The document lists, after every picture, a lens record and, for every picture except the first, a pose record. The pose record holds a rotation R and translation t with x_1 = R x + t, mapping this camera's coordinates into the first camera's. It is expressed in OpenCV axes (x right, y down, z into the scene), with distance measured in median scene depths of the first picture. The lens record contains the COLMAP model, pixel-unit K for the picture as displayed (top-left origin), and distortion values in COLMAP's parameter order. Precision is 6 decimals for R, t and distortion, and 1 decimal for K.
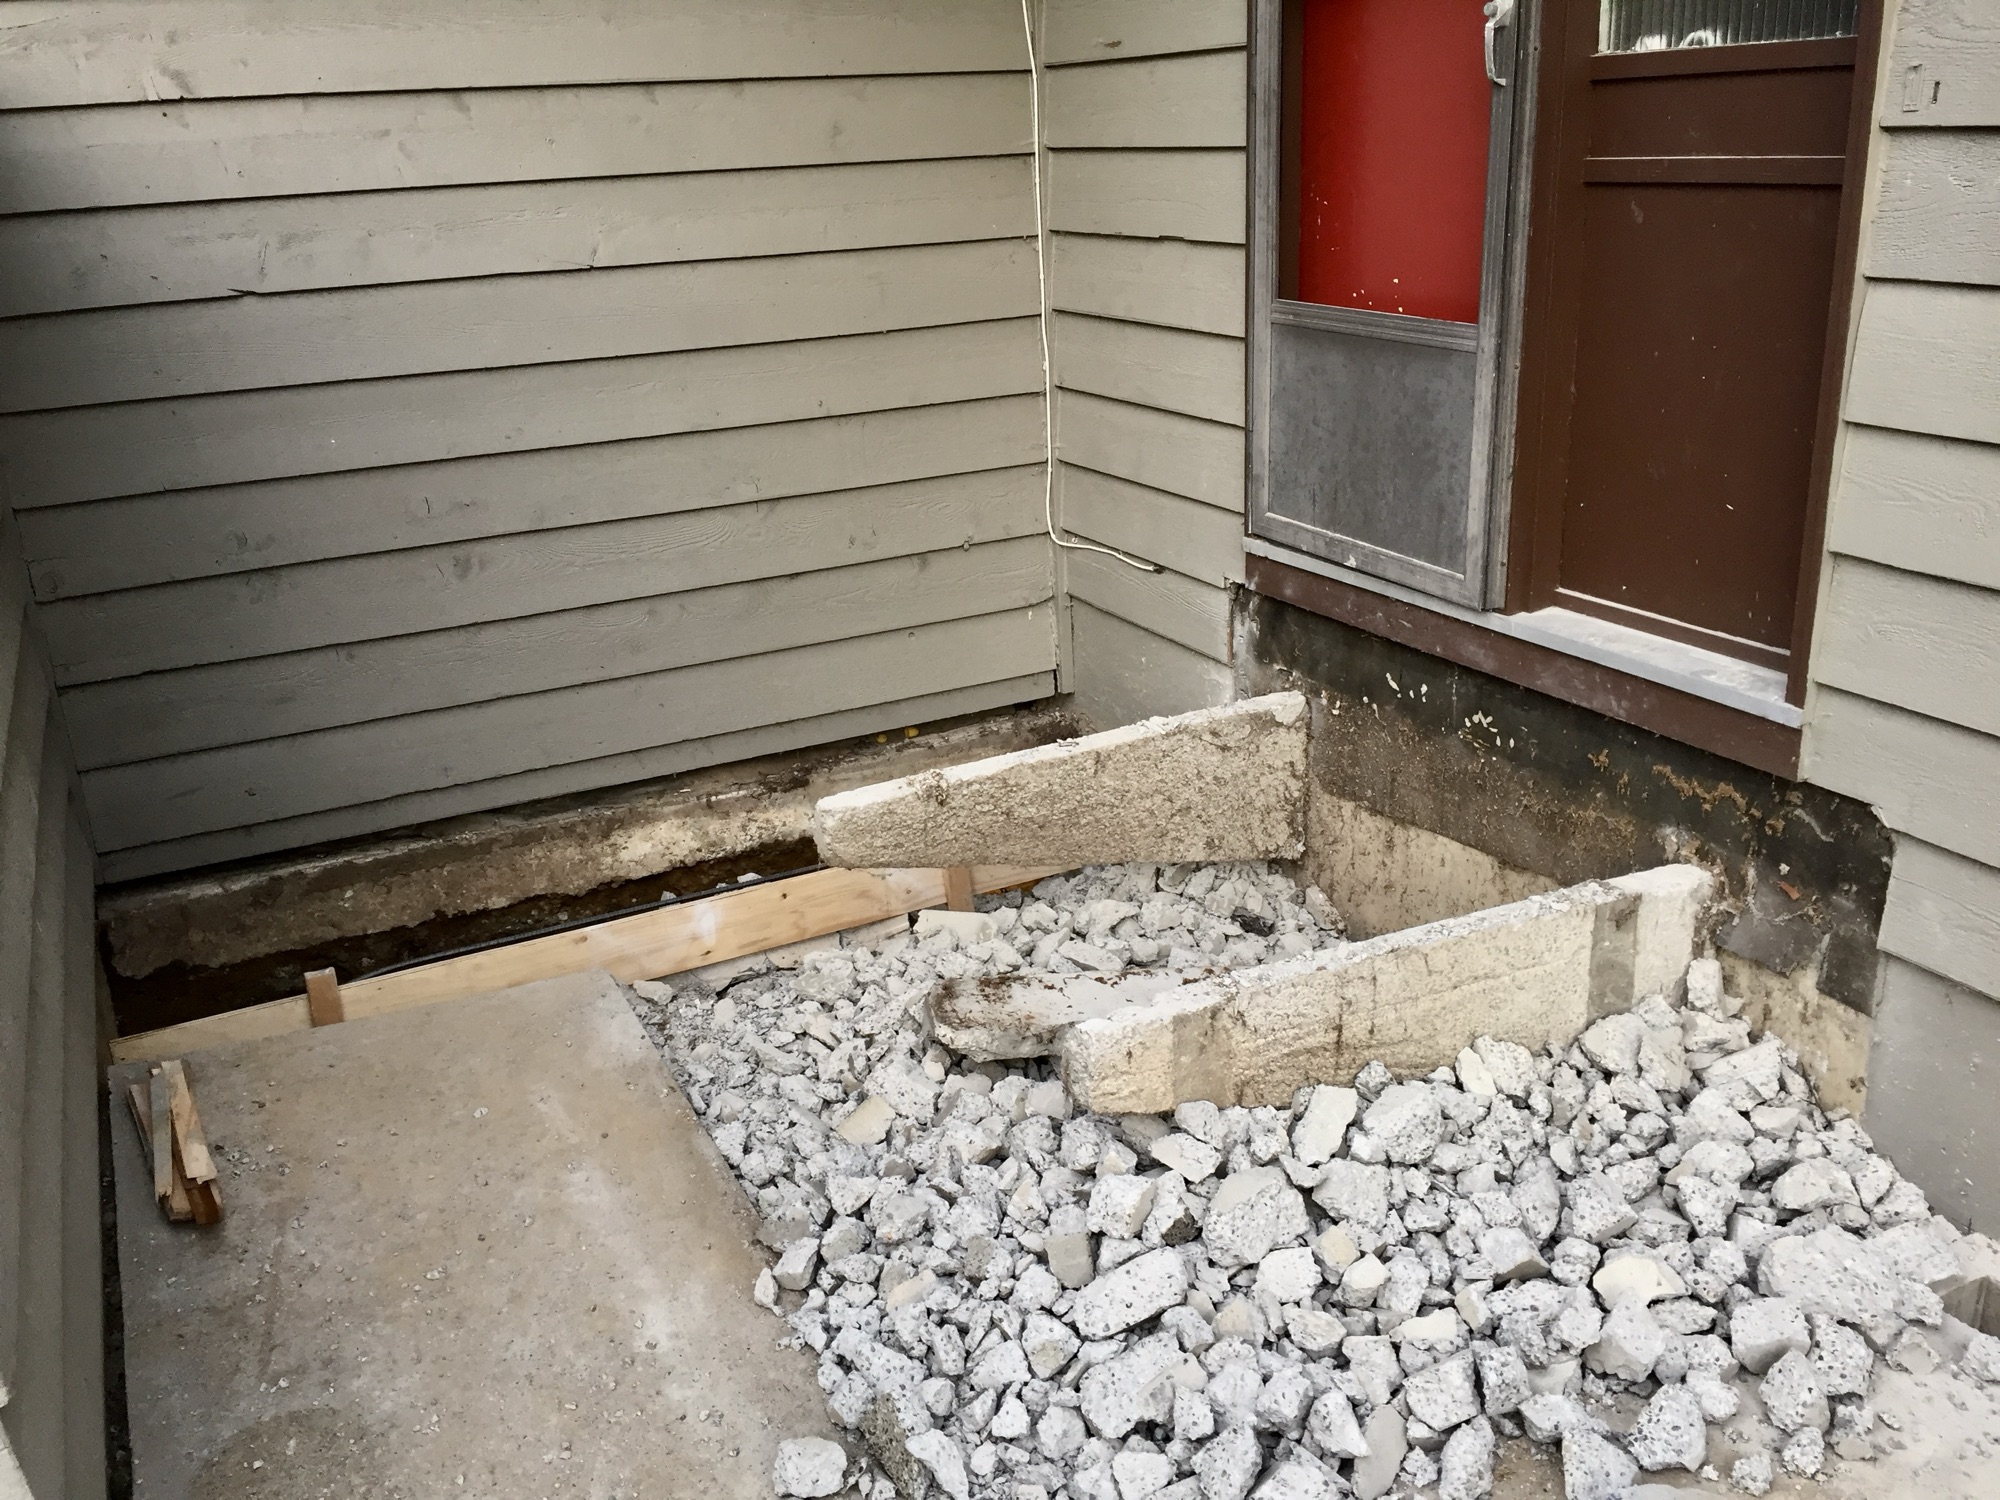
lens RADIAL K [[1716.3, 0, 1010.3], [0, 1716.3, 734.1], [0, 0, 1]] dist [0.093535, -0.136004]
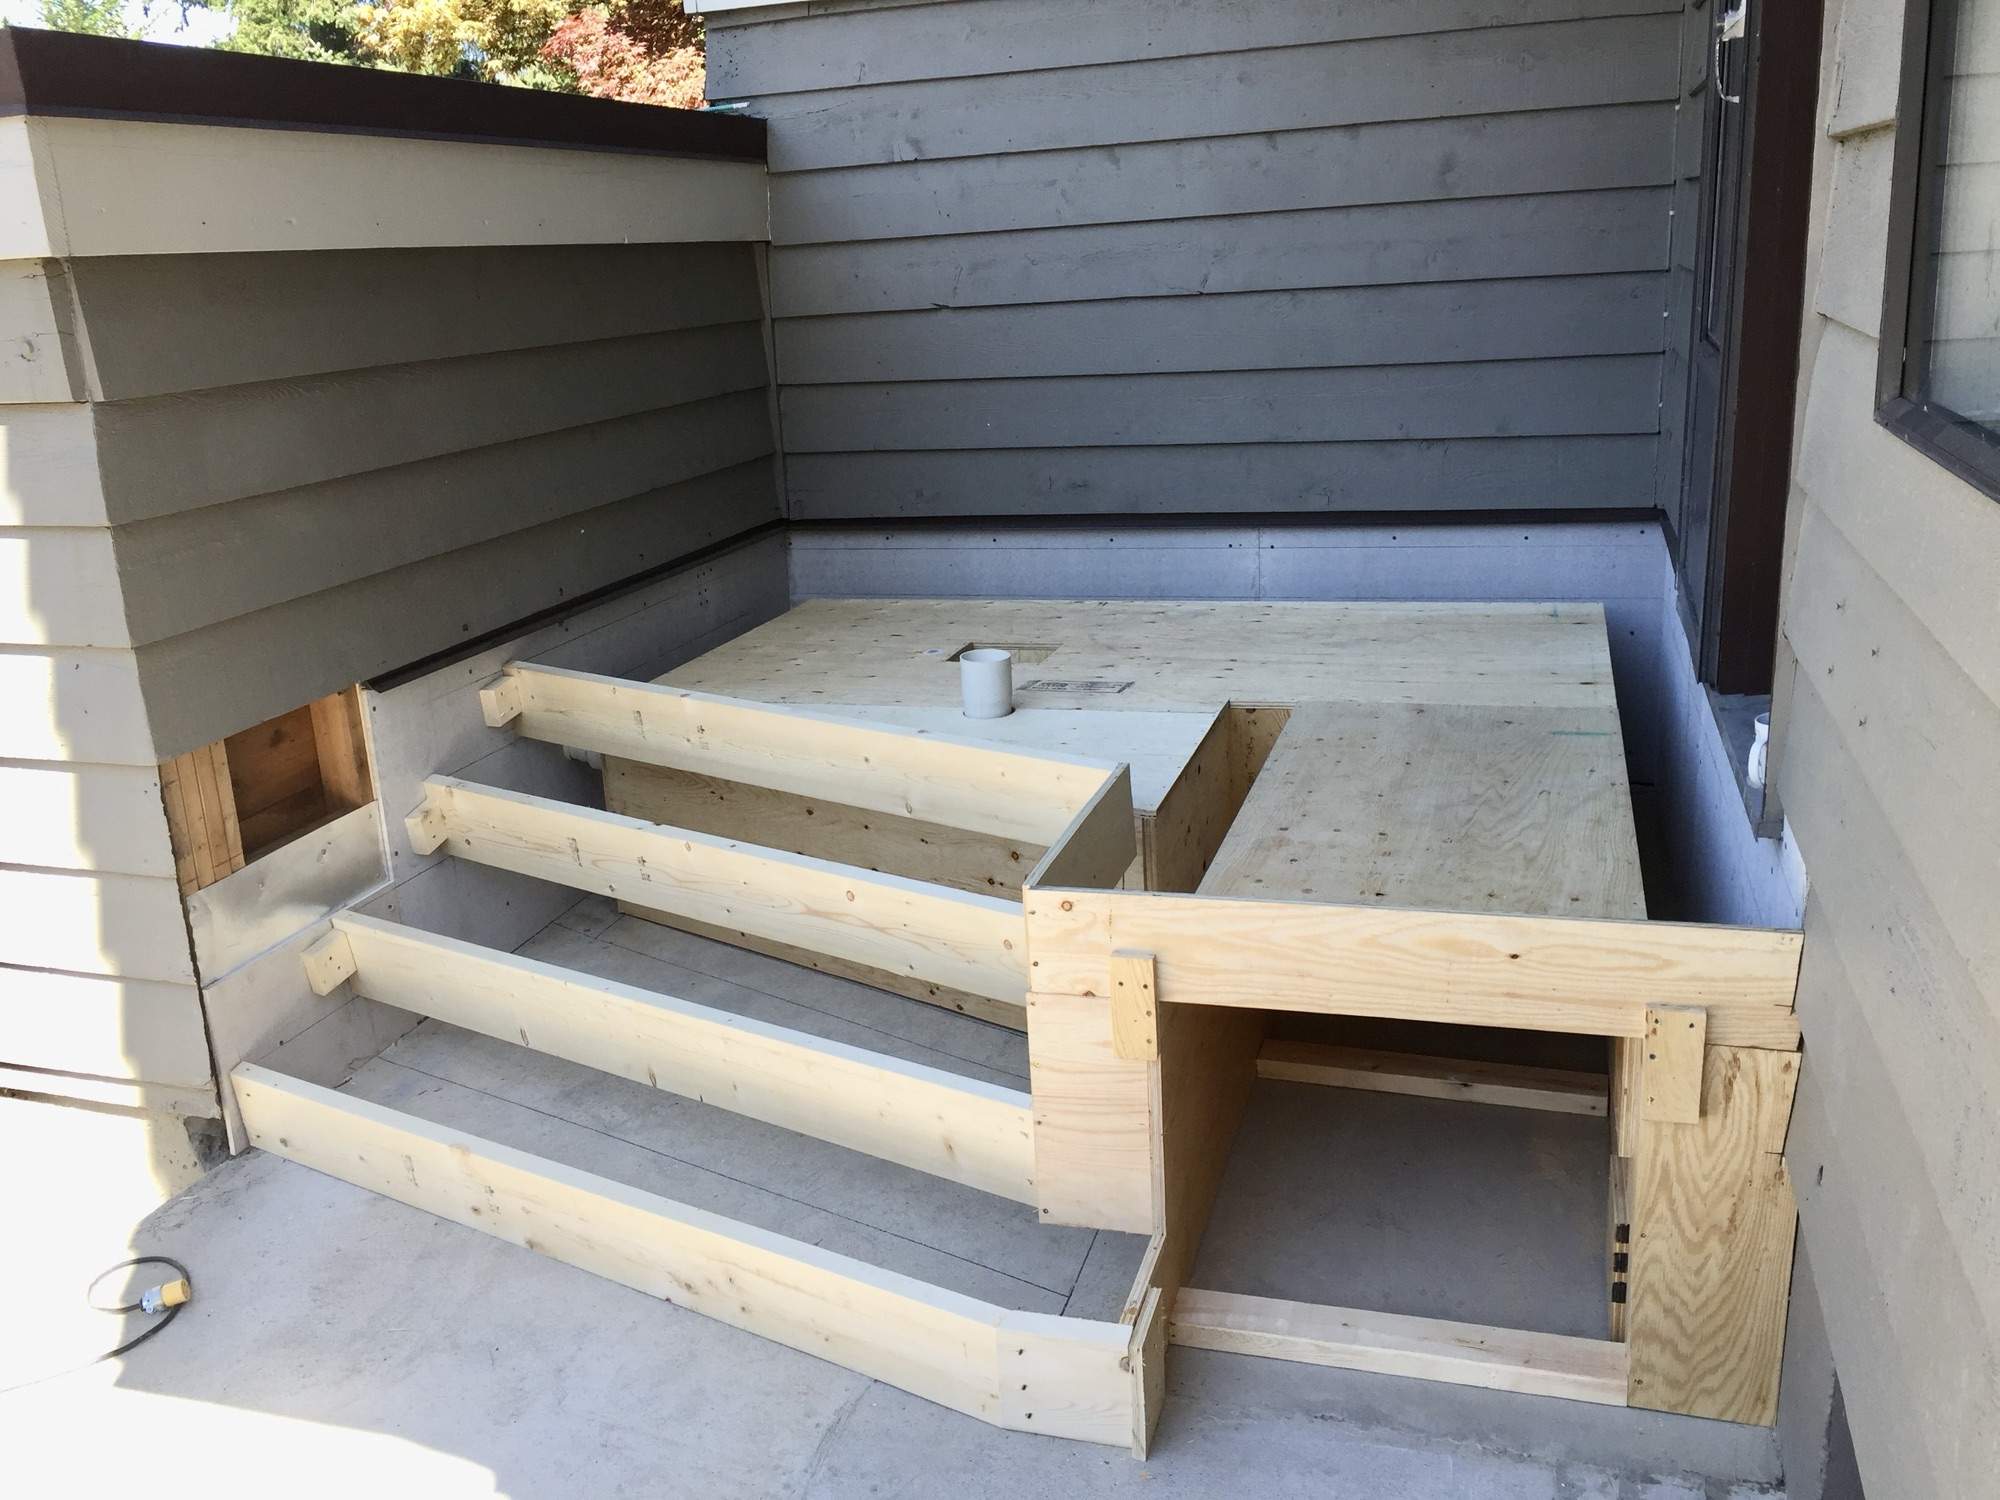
lens RADIAL K [[1716.3, 0, 998.9], [0, 1716.3, 745.7], [0, 0, 1]] dist [0.093535, -0.136004]
pose [[0.724793, 0.196876, -0.660238, 0.498866], [-0.210603, 0.975743, 0.059762, -0.014893], [0.655989, 0.095733, 0.748675, 0.076752]]
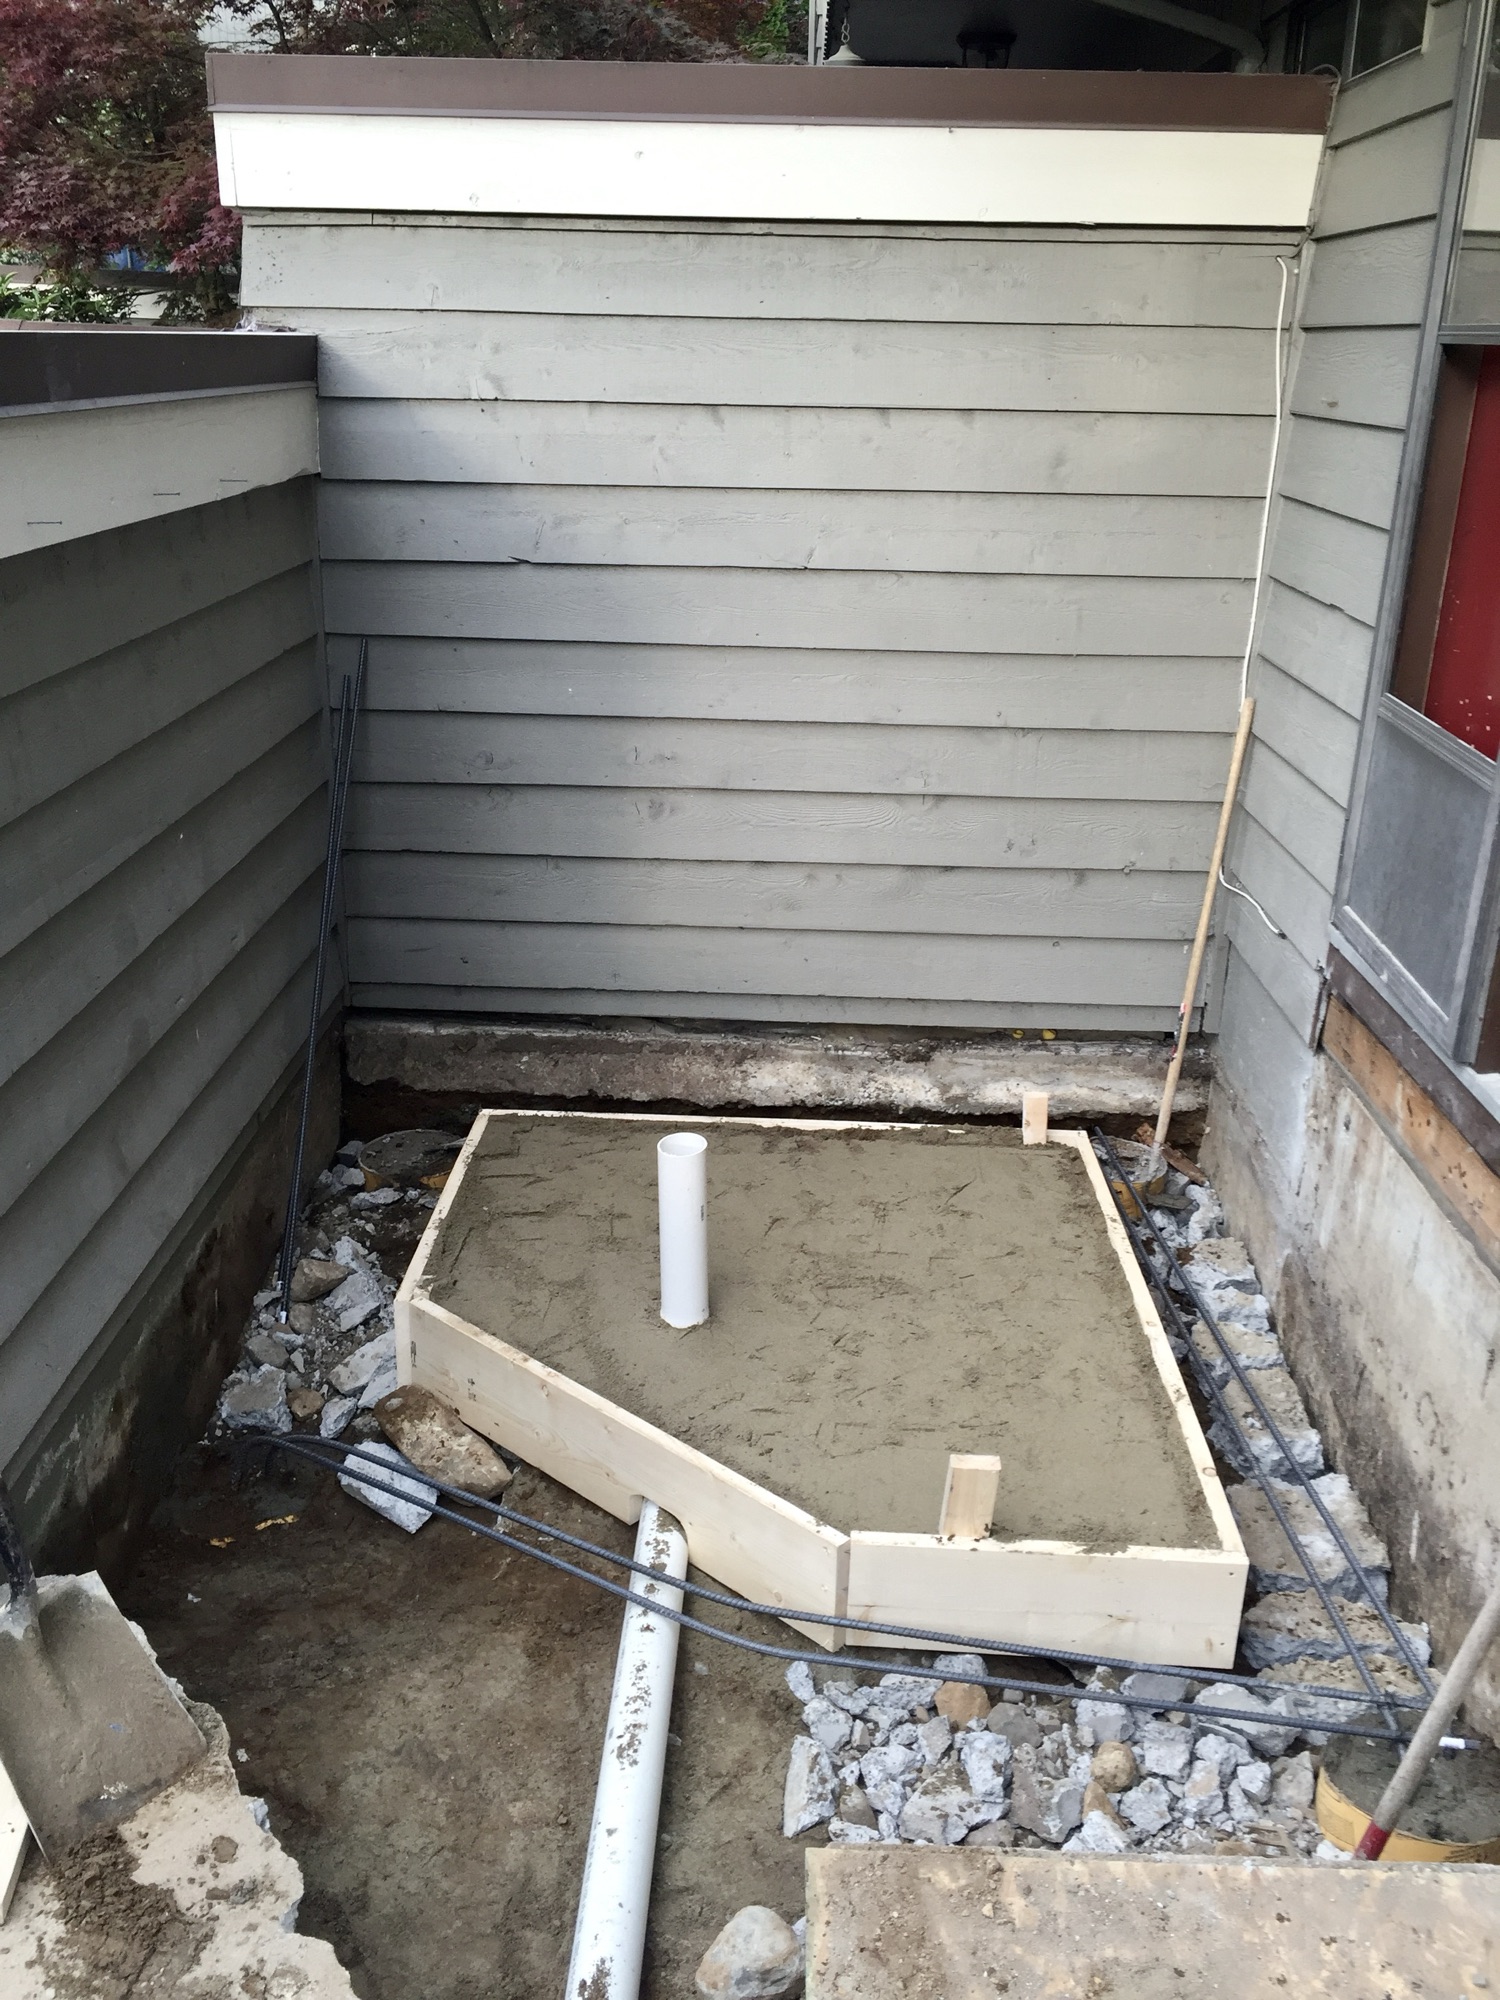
lens RADIAL K [[1716.3, 0, 759.5], [0, 1716.3, 1005.9], [0, 0, 1]] dist [0.093535, -0.136004]
pose [[0.882719, 0.227087, -0.411385, 0.263132], [-0.214531, 0.973666, 0.077145, -0.075908], [0.418071, 0.020158, 0.908191, -0.020115]]
